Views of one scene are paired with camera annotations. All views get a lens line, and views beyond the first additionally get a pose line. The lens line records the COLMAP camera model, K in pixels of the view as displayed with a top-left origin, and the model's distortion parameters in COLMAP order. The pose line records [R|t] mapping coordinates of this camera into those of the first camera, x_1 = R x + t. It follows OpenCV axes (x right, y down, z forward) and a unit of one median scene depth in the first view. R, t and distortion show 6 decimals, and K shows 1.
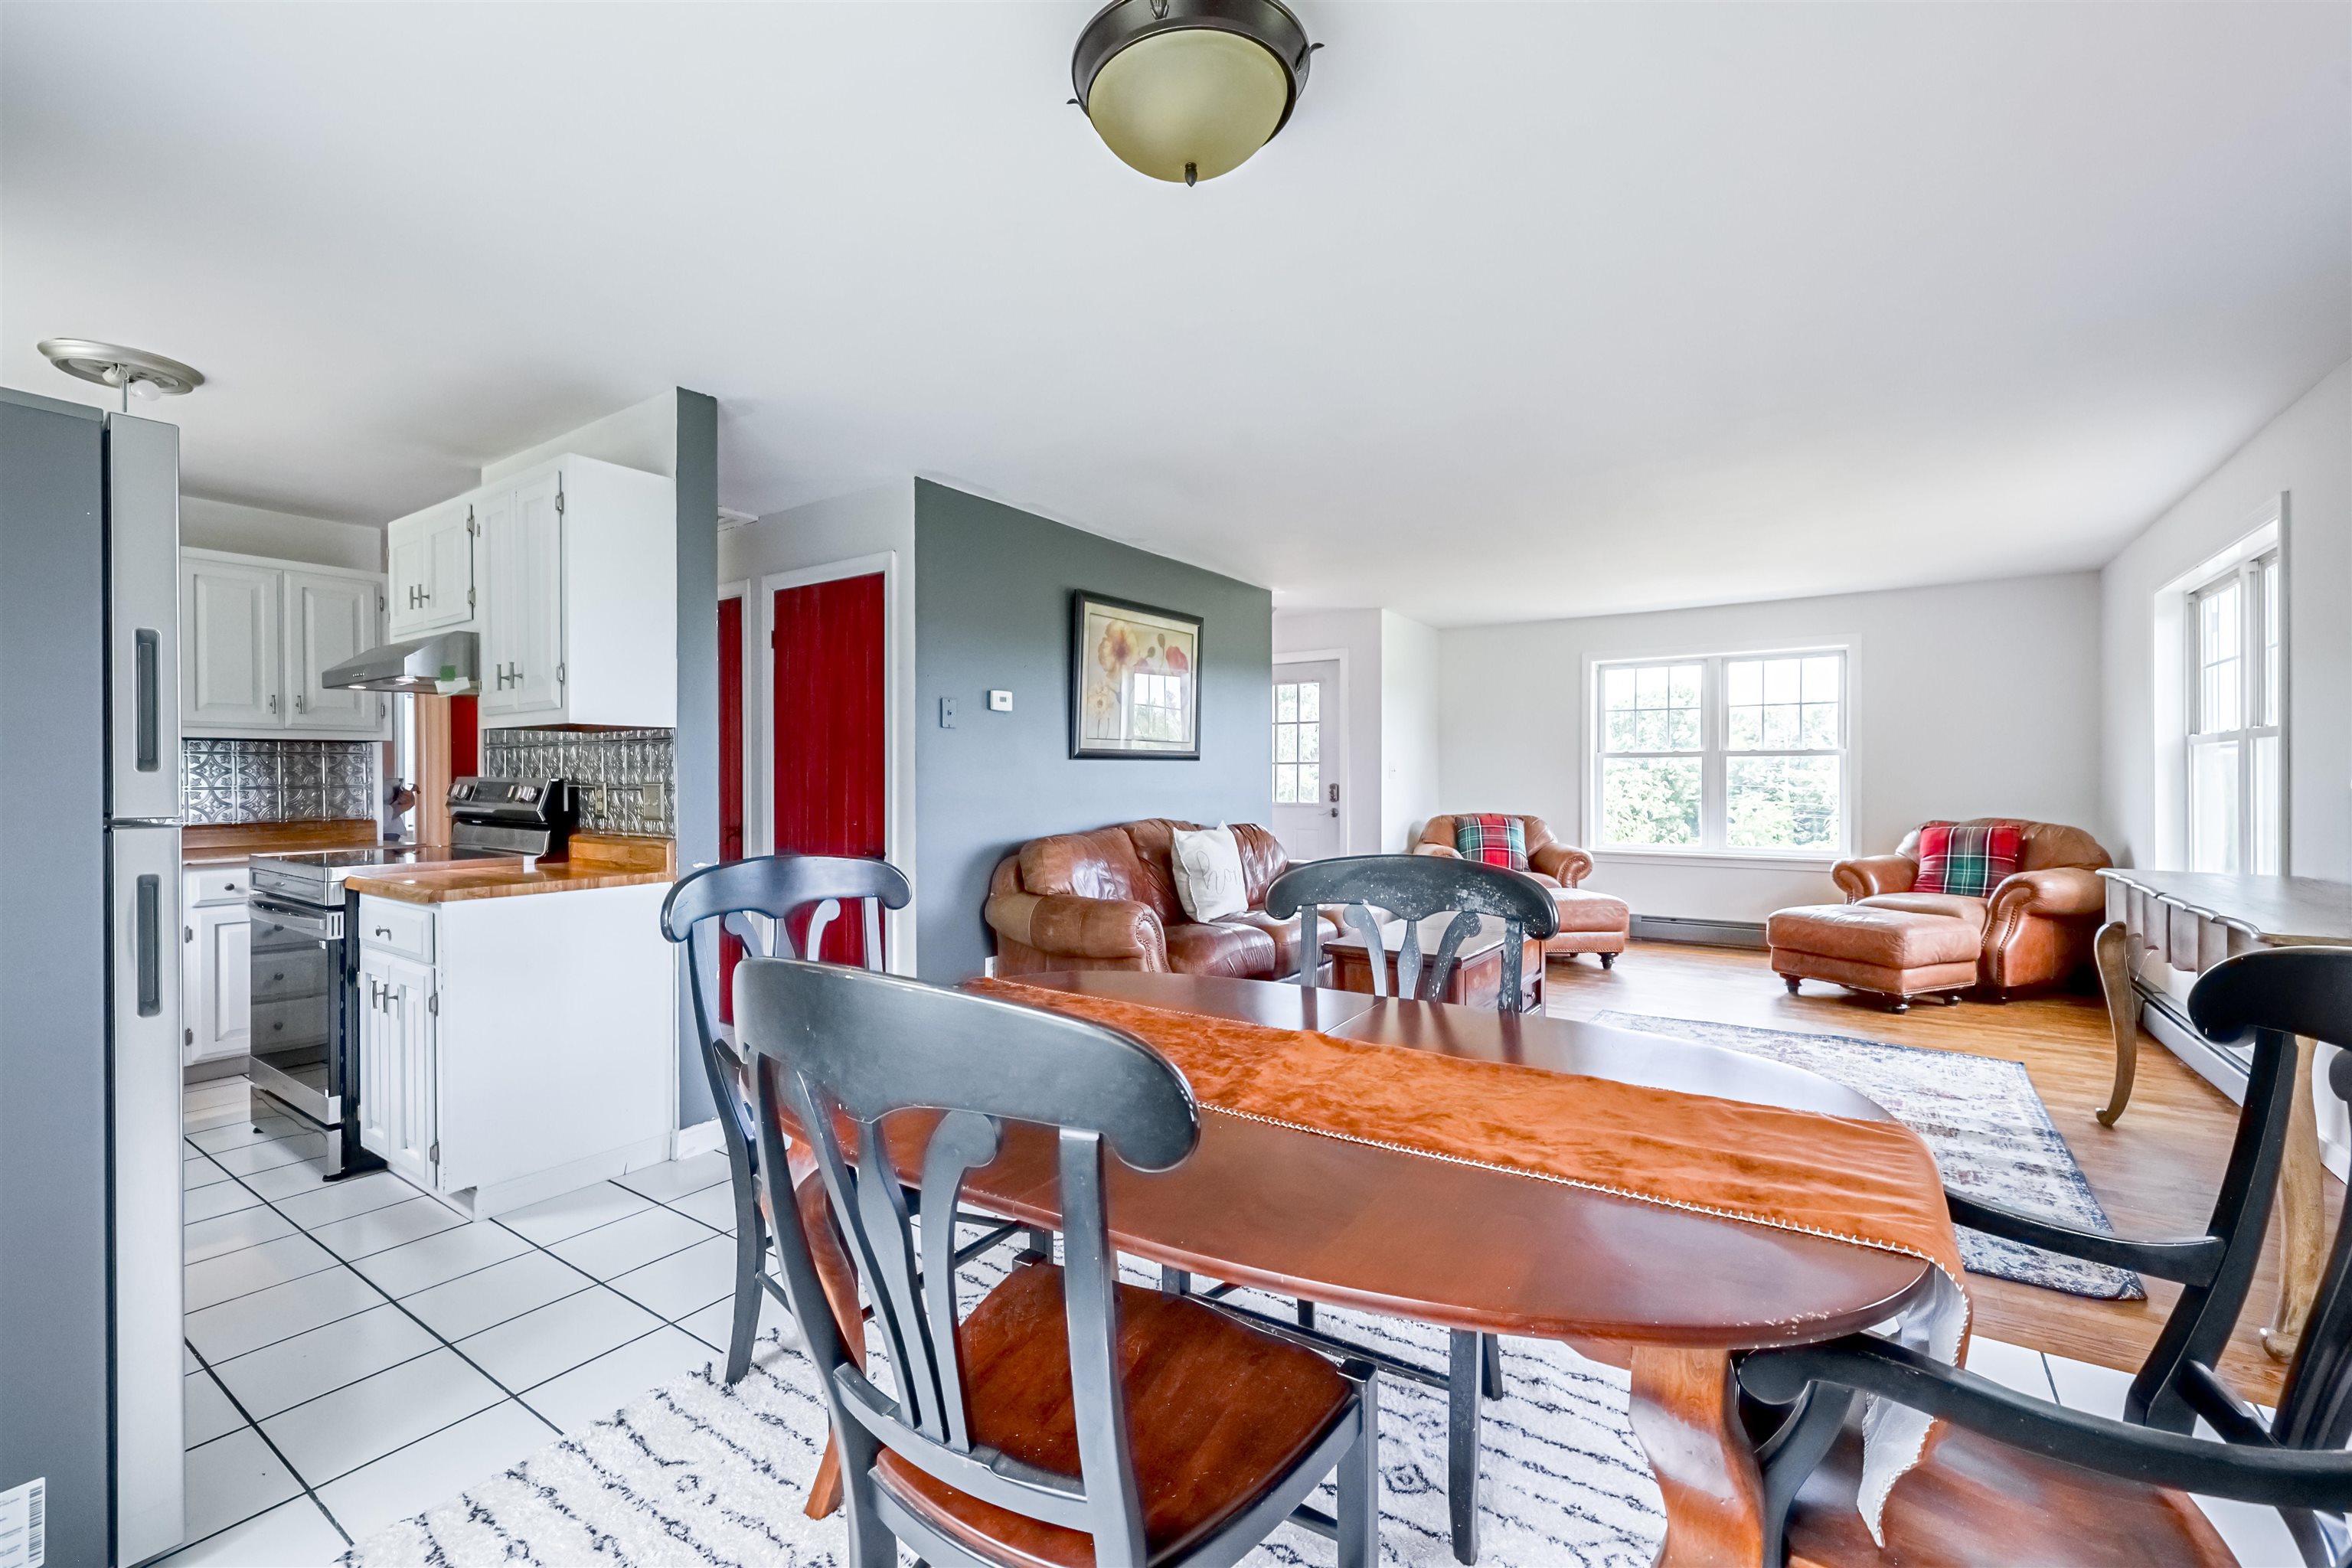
lens RADIAL K [[995.5, 0, 1189.1], [0, 995.5, 787.0], [0, 0, 1]] dist [-0.002106, -0.000055]
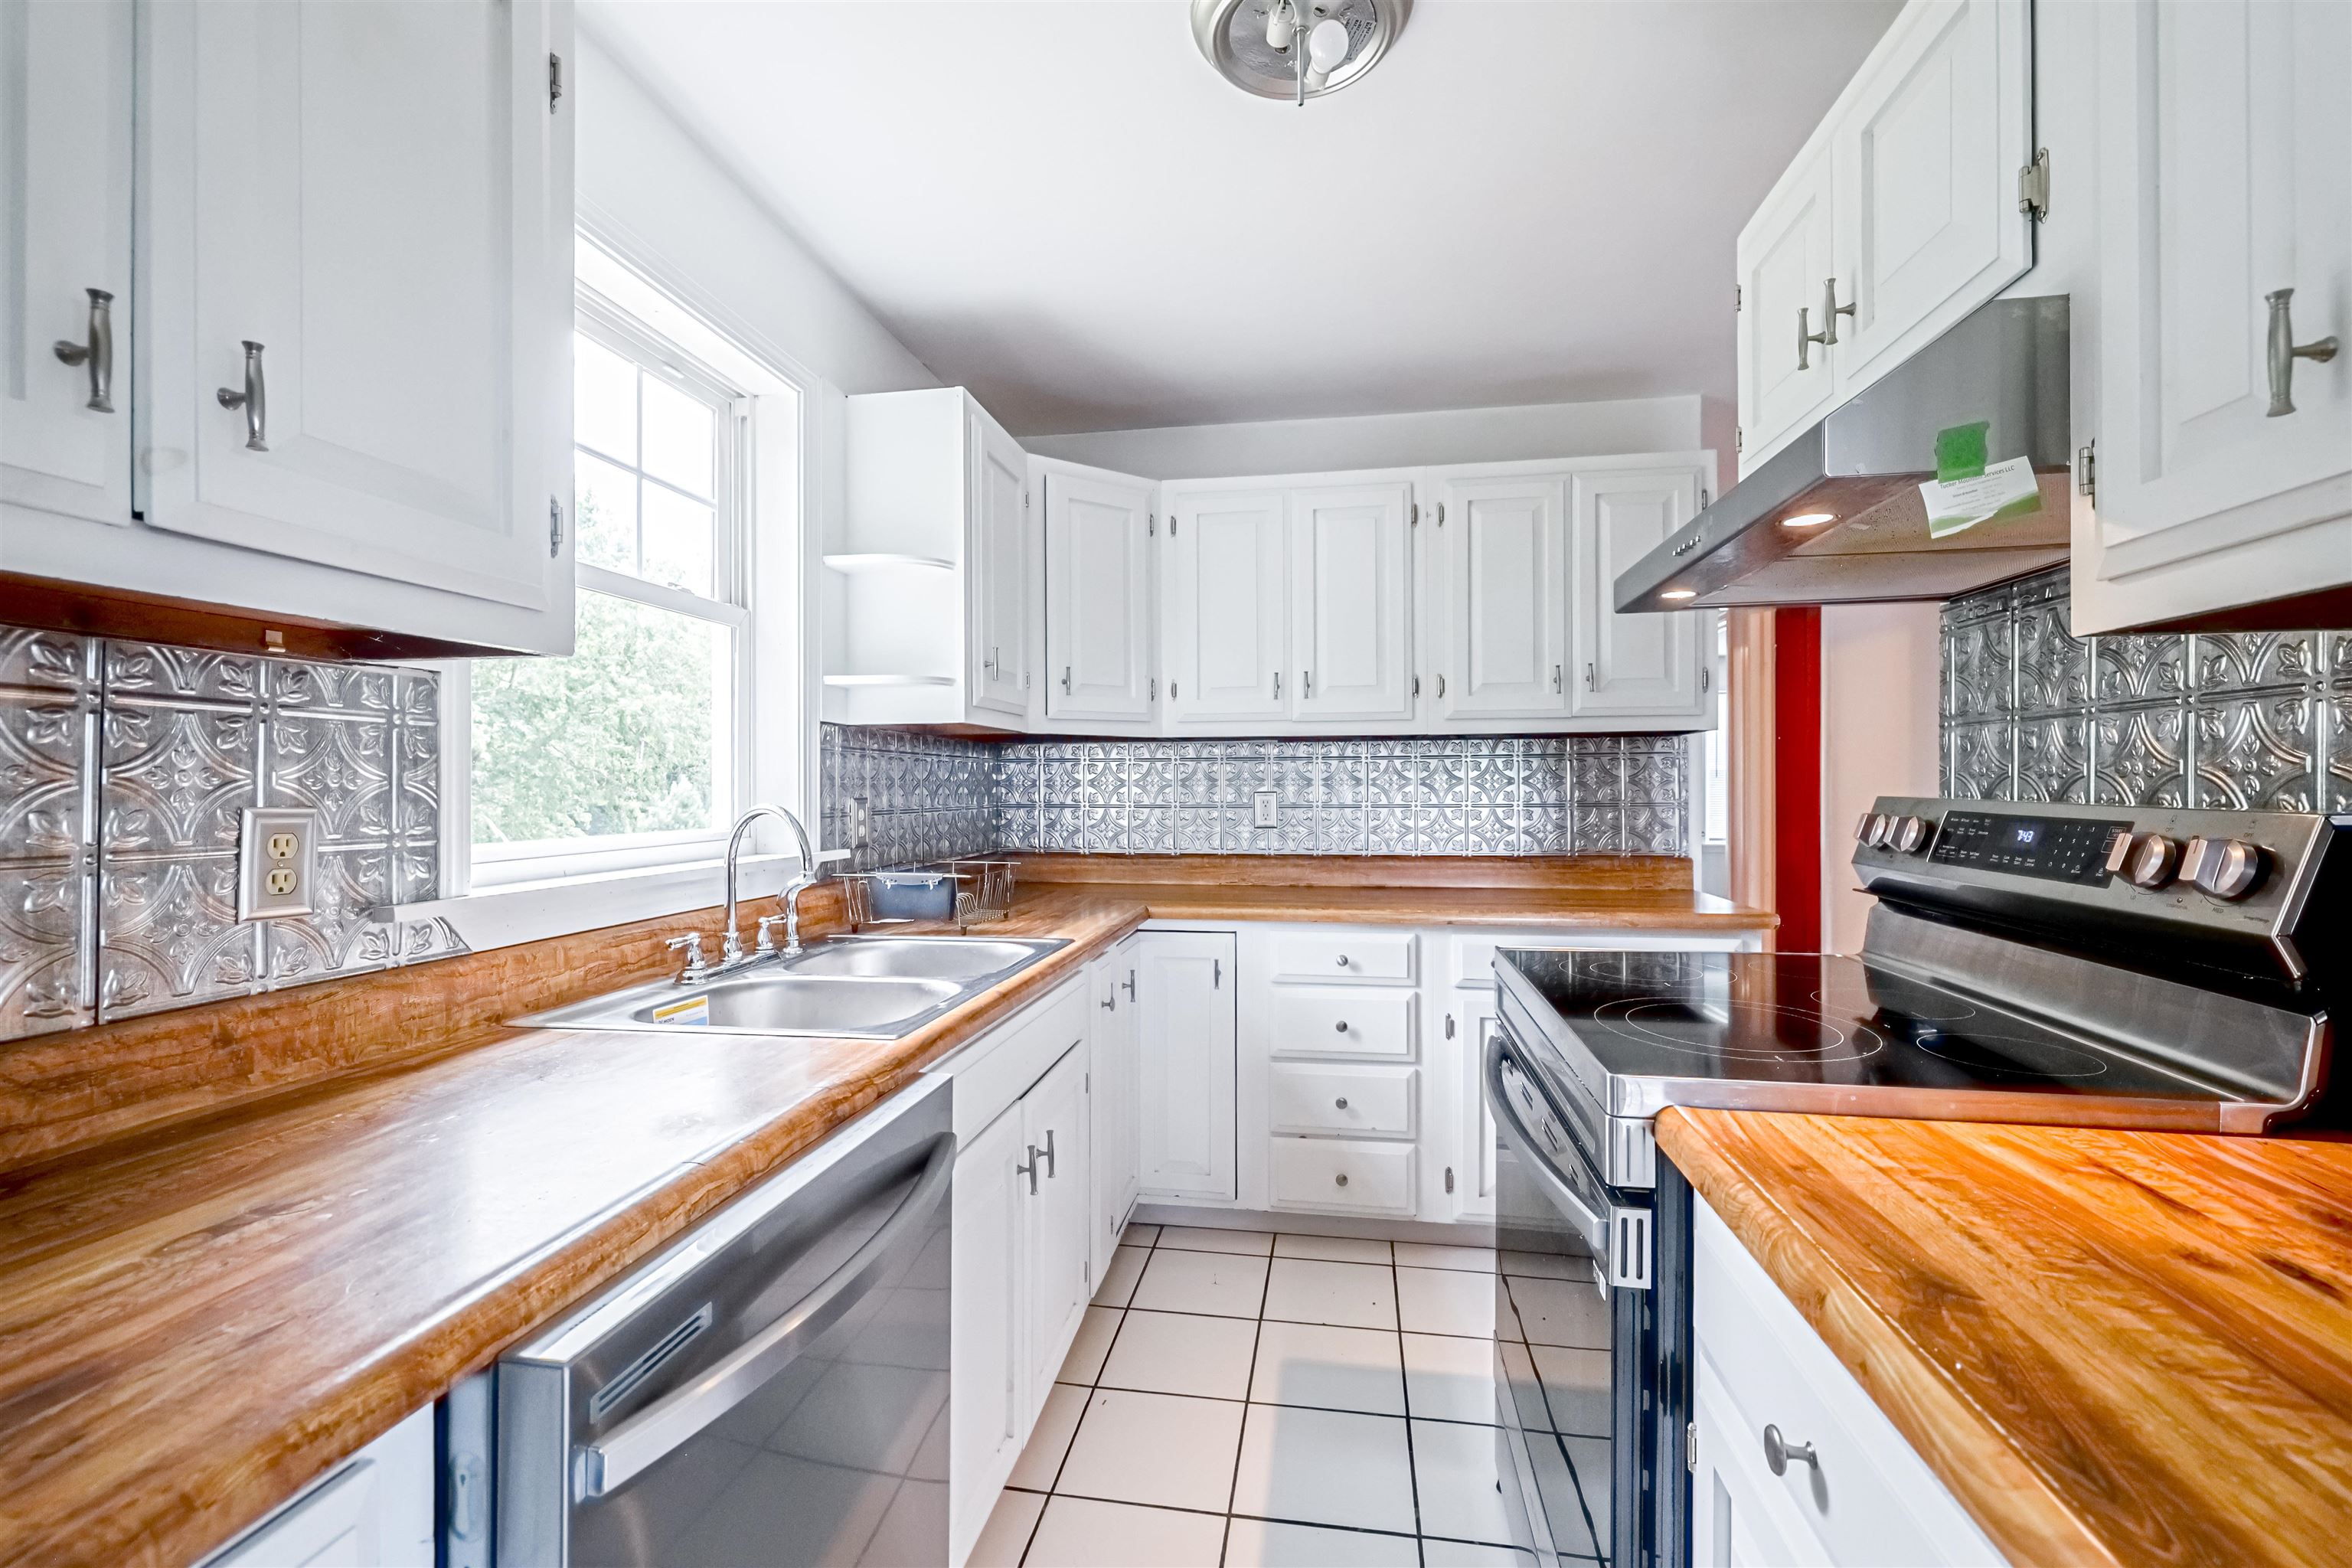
lens RADIAL K [[1019.1, 0, 1148.3], [0, 1019.1, 785.6], [0, 0, 1]] dist [-0.001609, 0.000003]
pose [[0.400223, 0.002343, -0.916415, -0.406196], [-0.006725, 0.999977, -0.000380, -0.011045], [0.916393, 0.006315, 0.400230, 0.474596]]
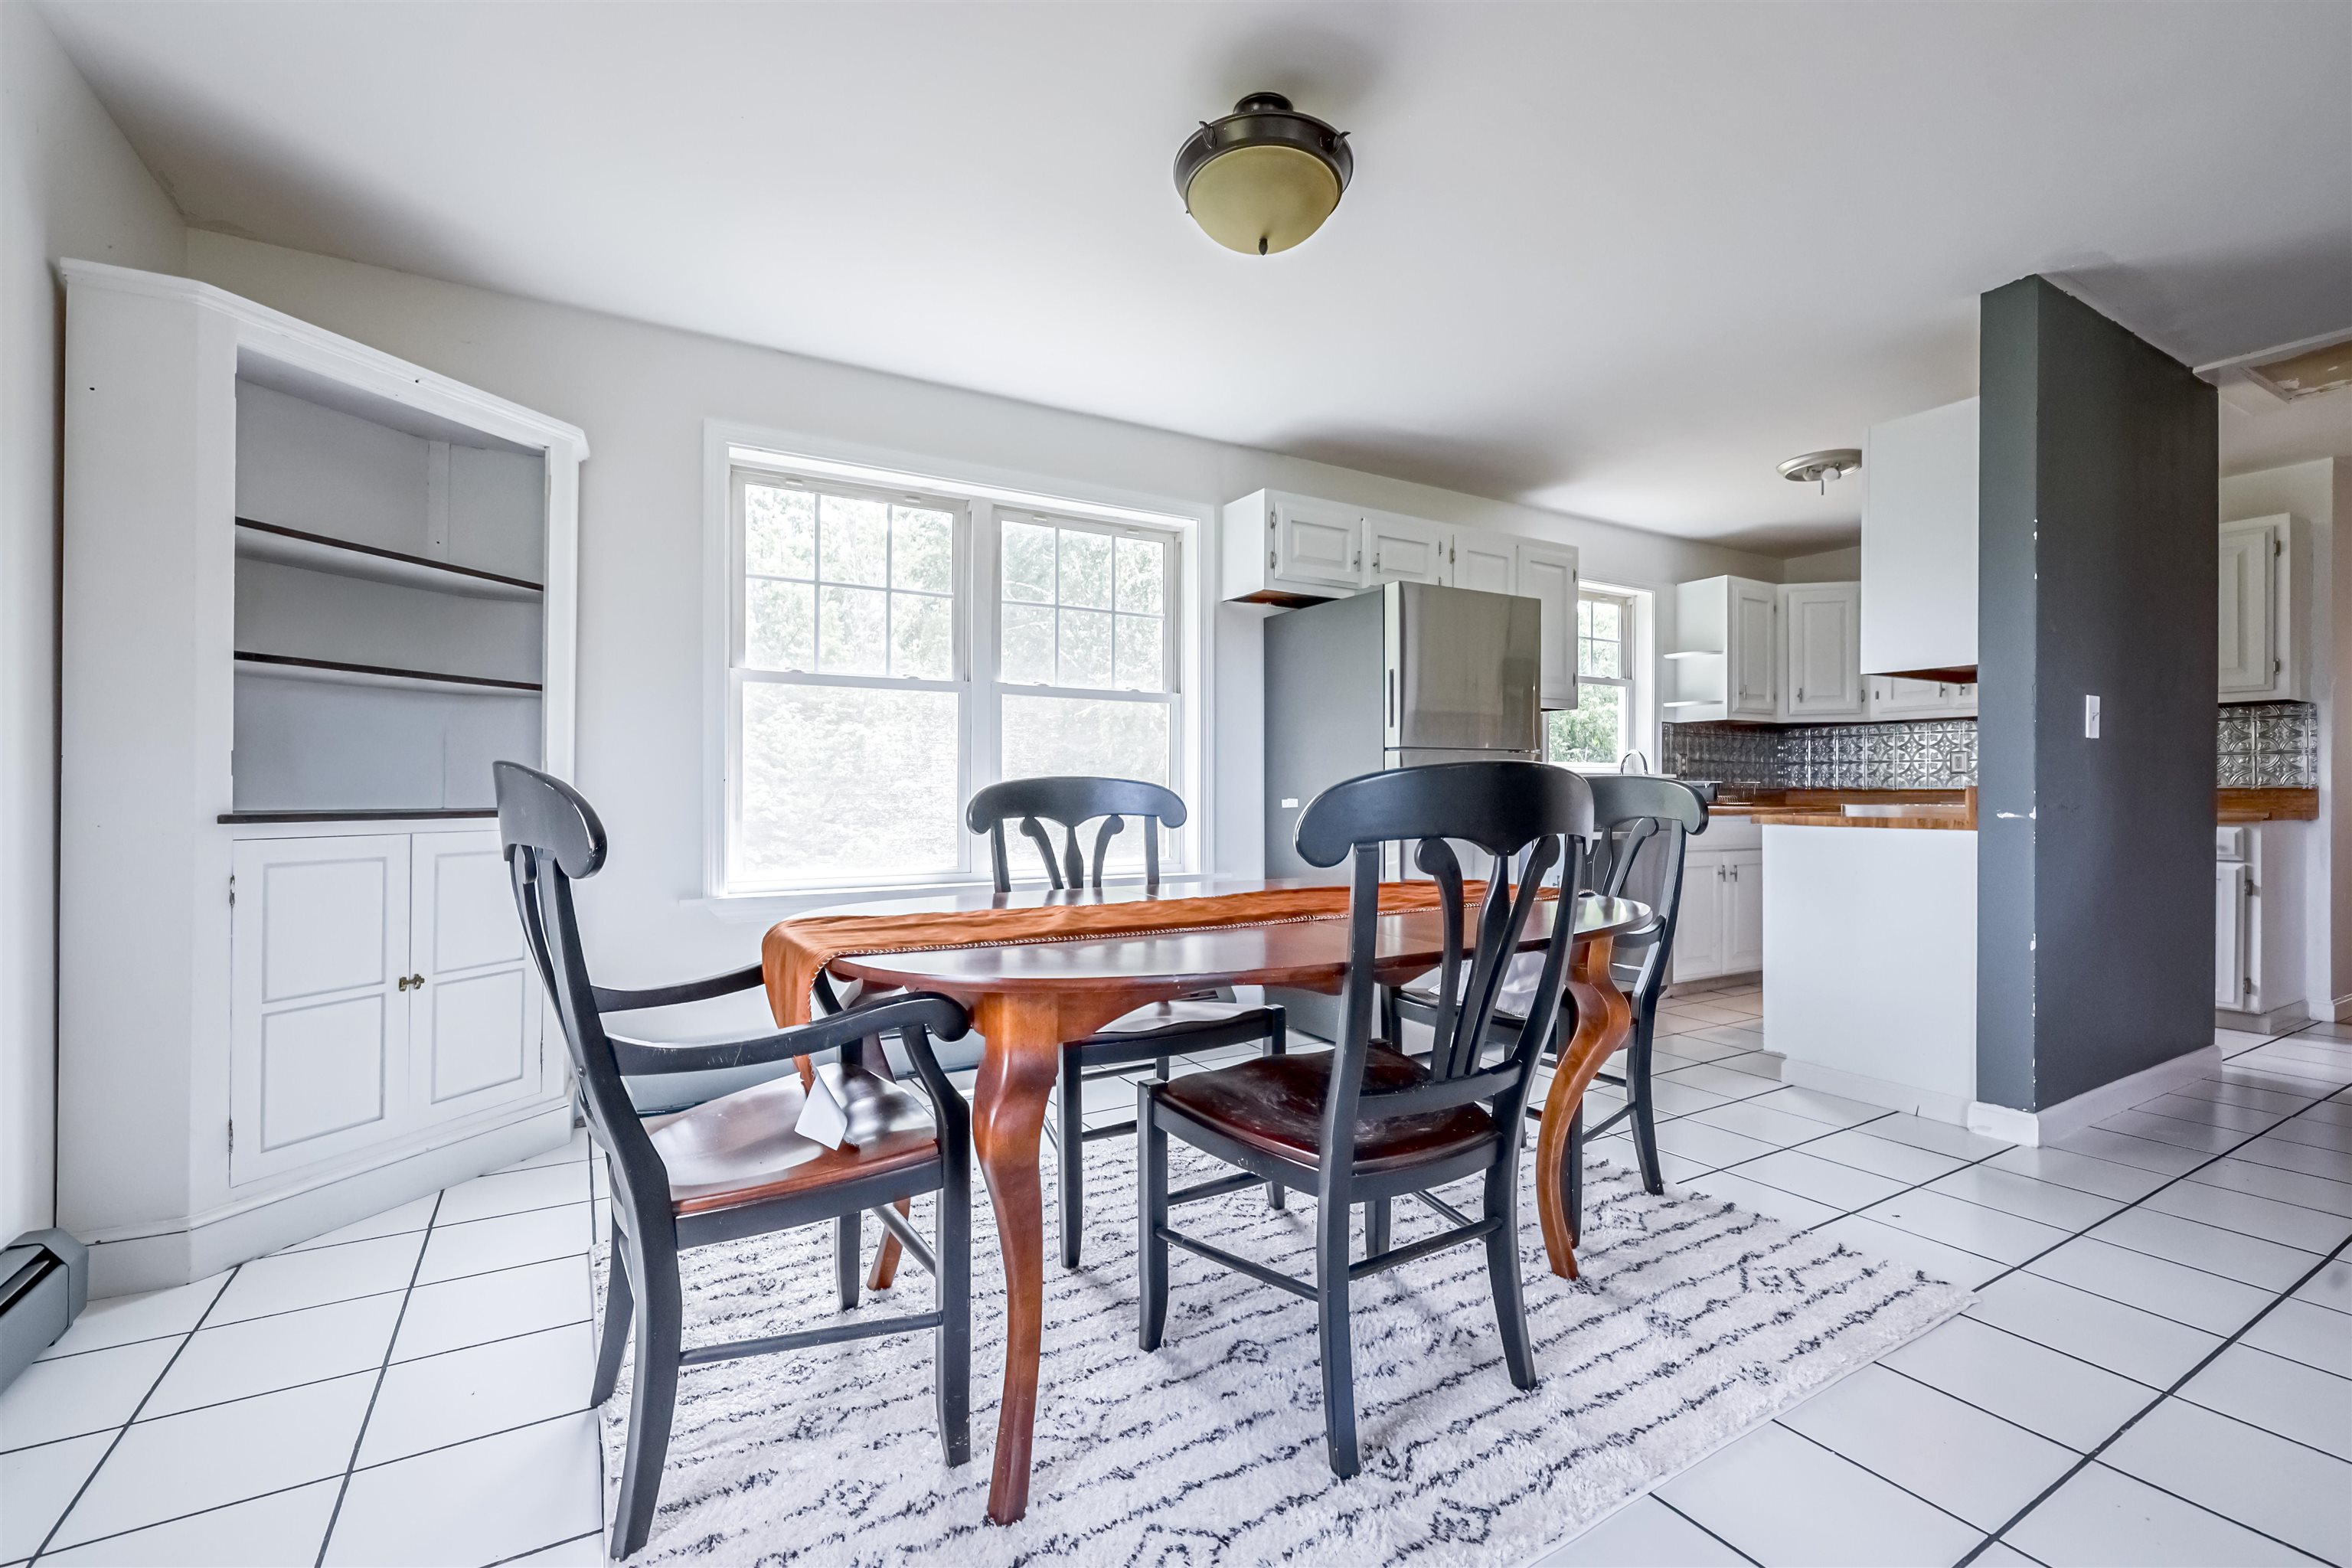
lens RADIAL K [[1001.3, 0, 1176.0], [0, 1001.3, 784.0], [0, 0, 1]] dist [-0.000172, 0.000014]
pose [[-0.426260, -0.003569, -0.904594, 0.445448], [-0.009687, 0.999953, 0.000620, 0.040549], [0.904549, 0.009027, -0.426275, 0.513332]]
